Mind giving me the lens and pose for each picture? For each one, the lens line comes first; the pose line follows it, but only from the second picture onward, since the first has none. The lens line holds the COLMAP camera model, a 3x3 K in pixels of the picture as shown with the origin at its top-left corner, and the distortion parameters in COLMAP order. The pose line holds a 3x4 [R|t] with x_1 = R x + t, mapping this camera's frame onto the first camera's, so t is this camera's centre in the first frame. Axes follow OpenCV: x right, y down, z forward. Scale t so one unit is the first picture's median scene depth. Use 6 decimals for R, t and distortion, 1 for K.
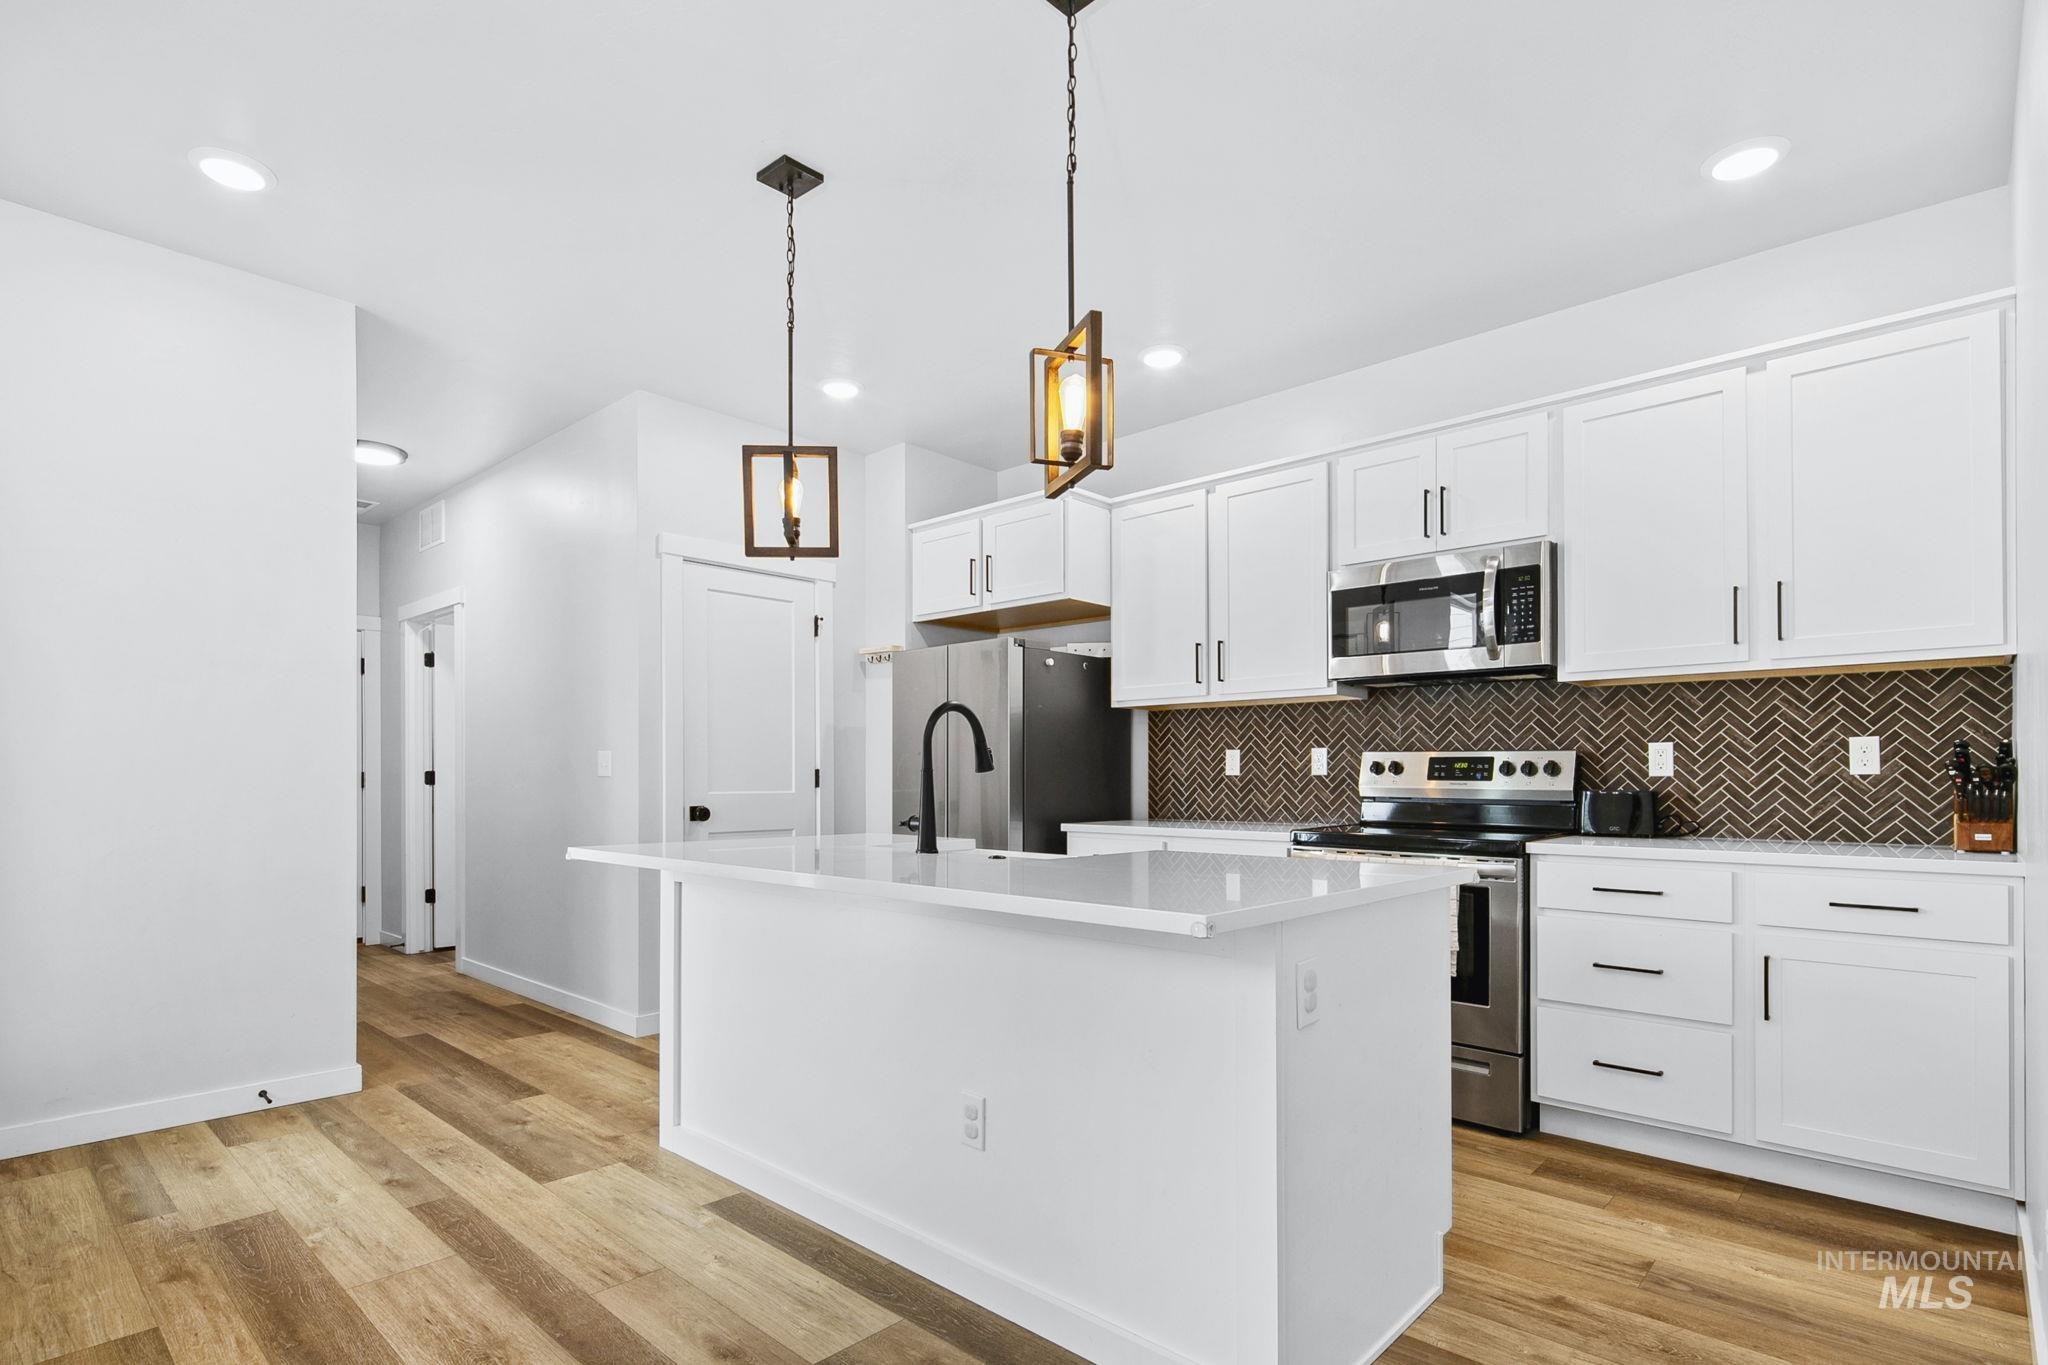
lens RADIAL K [[1024.2, 0, 1005.6], [0, 1024.2, 788.4], [0, 0, 1]] dist [-0.000731, -0.001176]
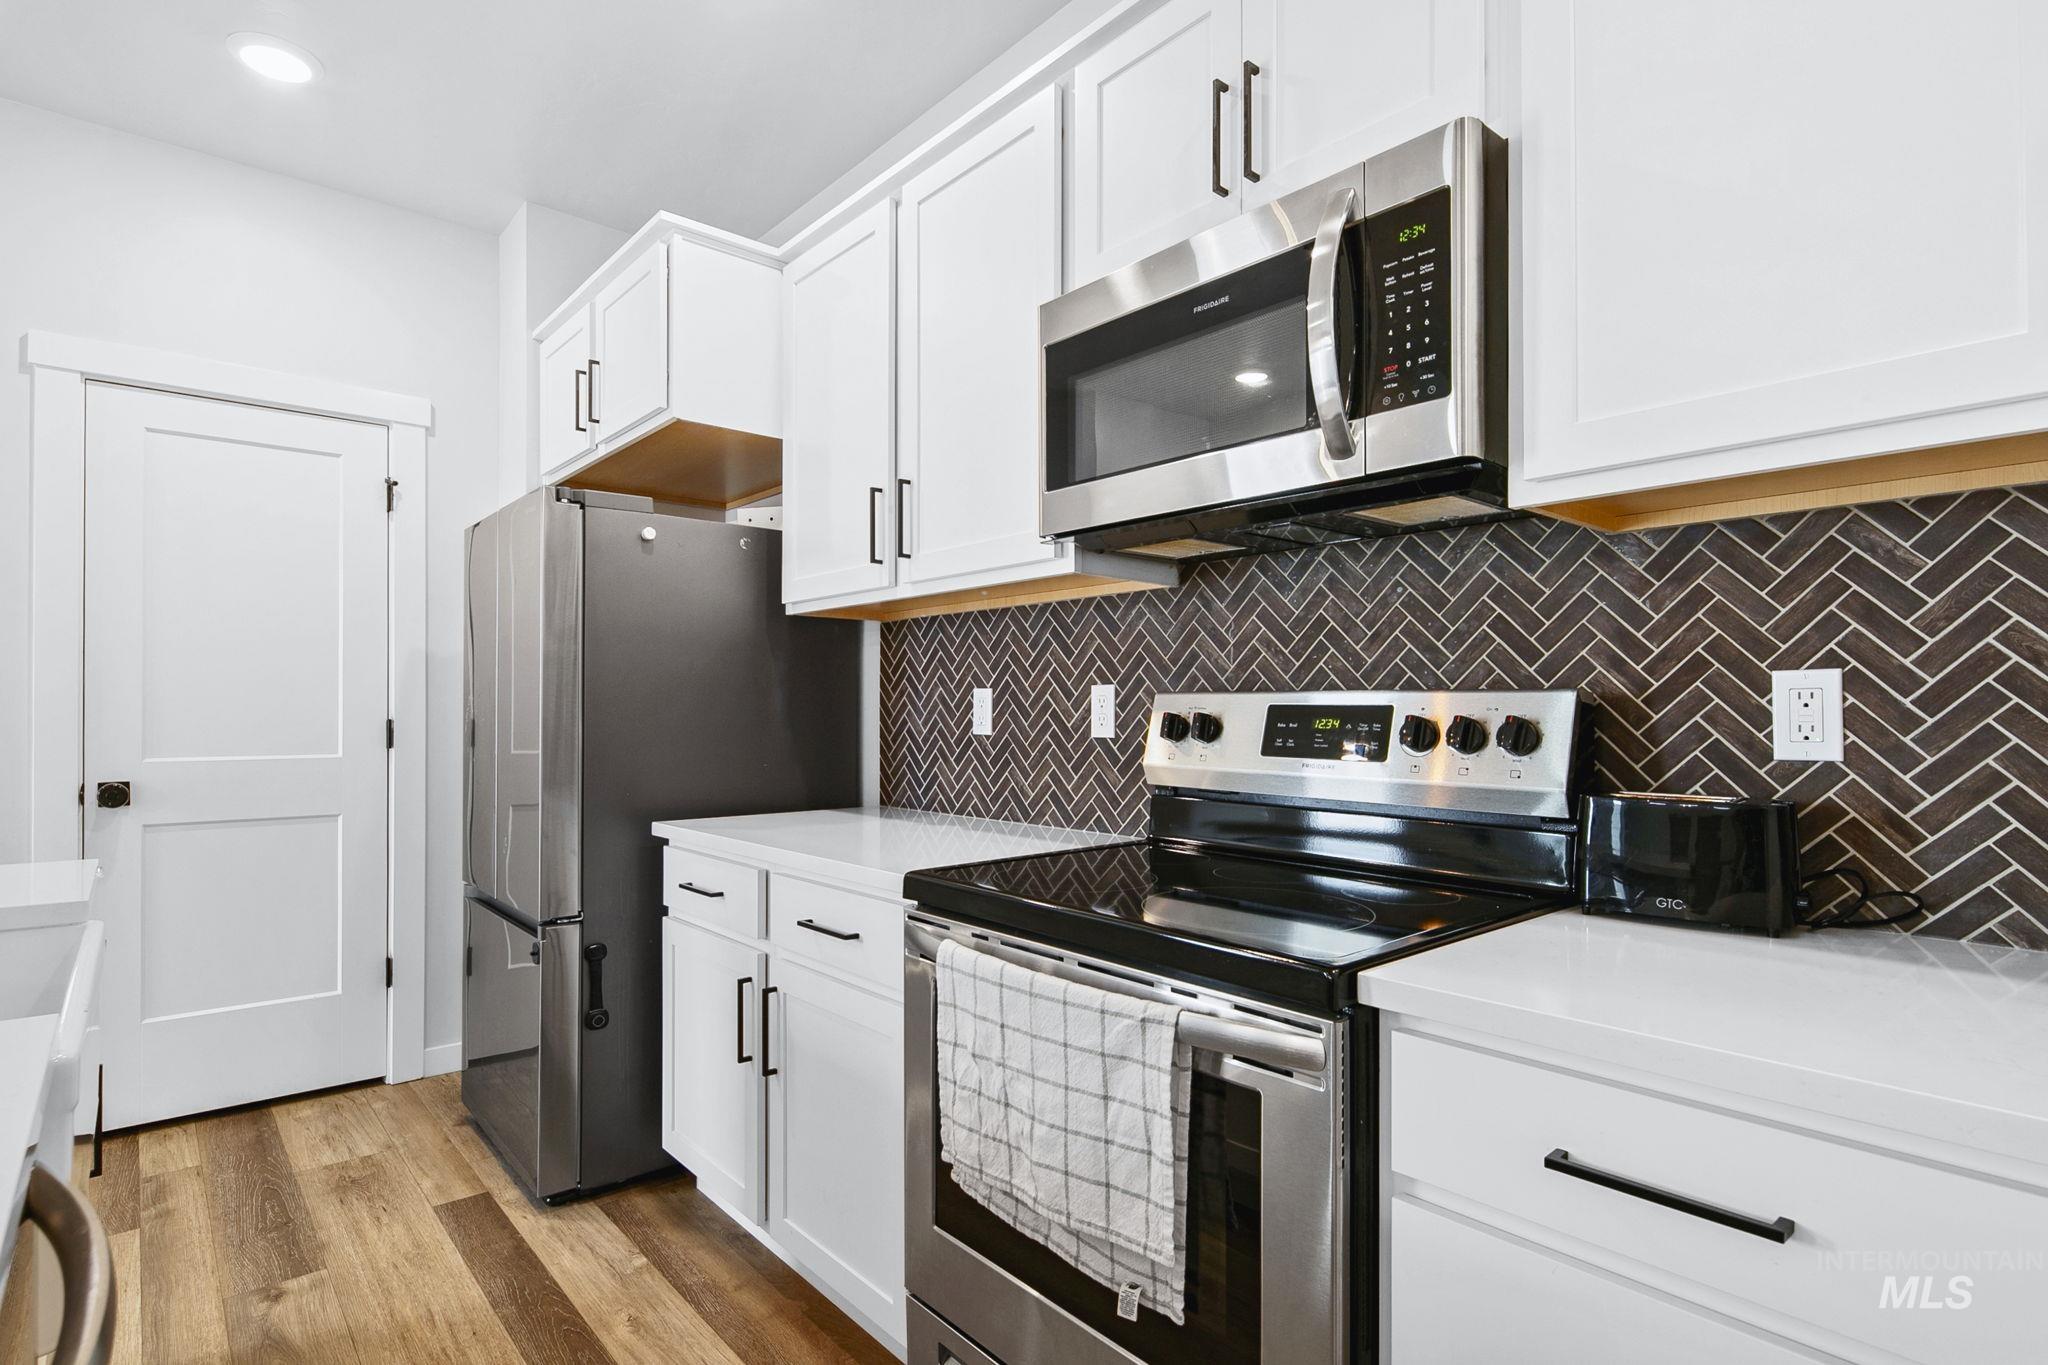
lens RADIAL K [[1015.5, 0, 1019.4], [0, 1015.5, 719.1], [0, 0, 1]] dist [-0.001696, -0.001807]
pose [[0.994104, 0.002112, -0.108412, 0.360712], [-0.002676, 0.999984, -0.005056, -0.022147], [0.108399, 0.005316, 0.994093, 0.549652]]
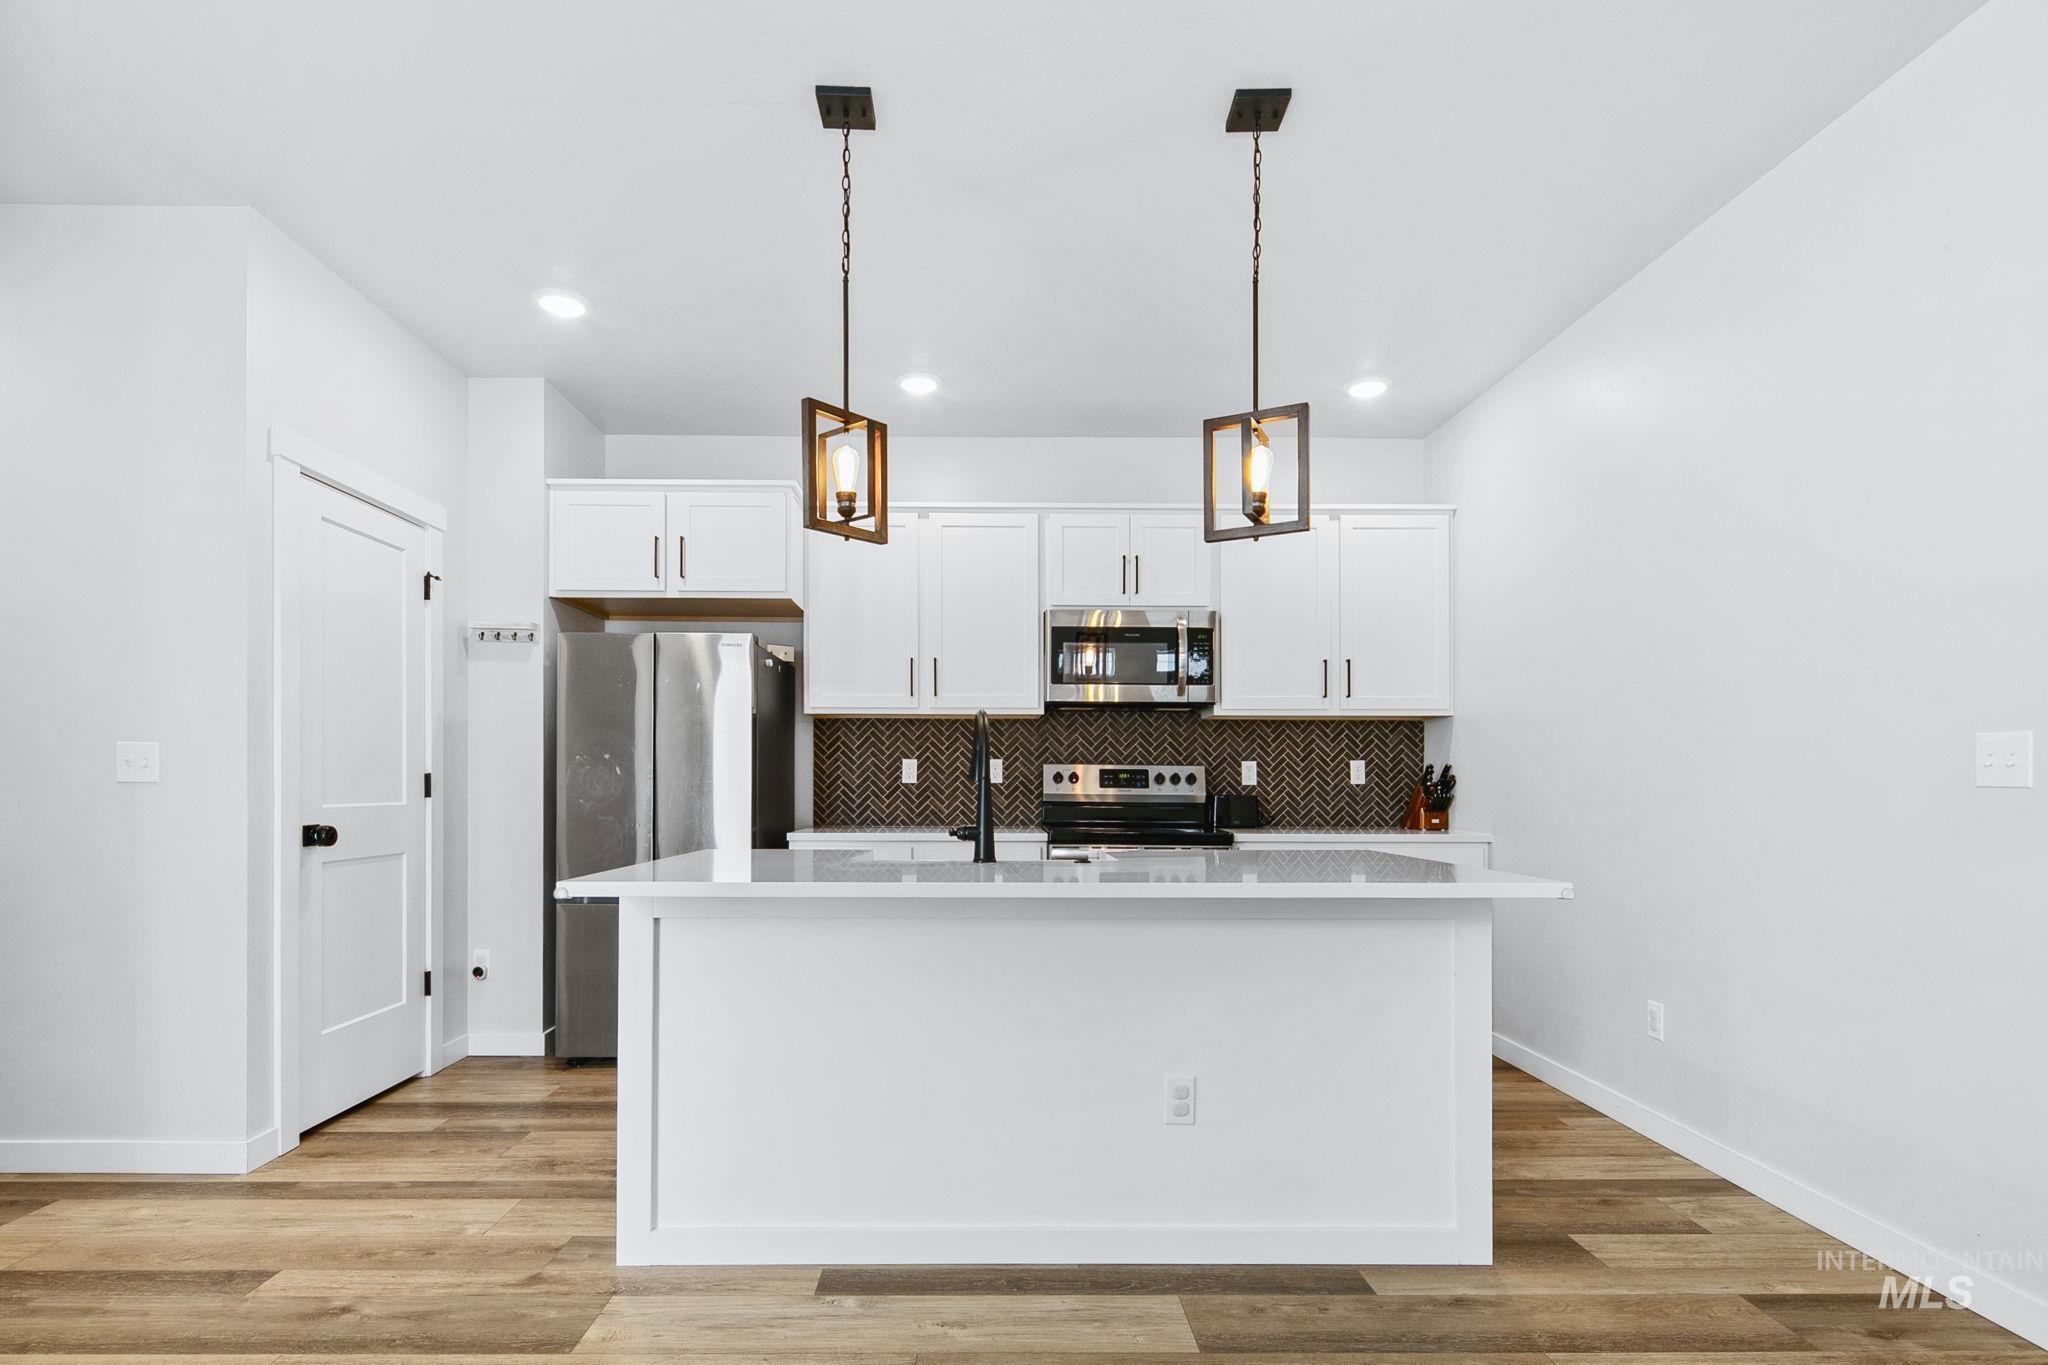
lens RADIAL K [[1024.2, 0, 1005.6], [0, 1024.2, 788.4], [0, 0, 1]] dist [-0.000731, -0.001176]
pose [[0.715432, -0.000535, 0.698682, -0.541423], [0.005129, 0.999977, -0.004487, -0.002253], [-0.698664, 0.006794, 0.715418, 0.200987]]
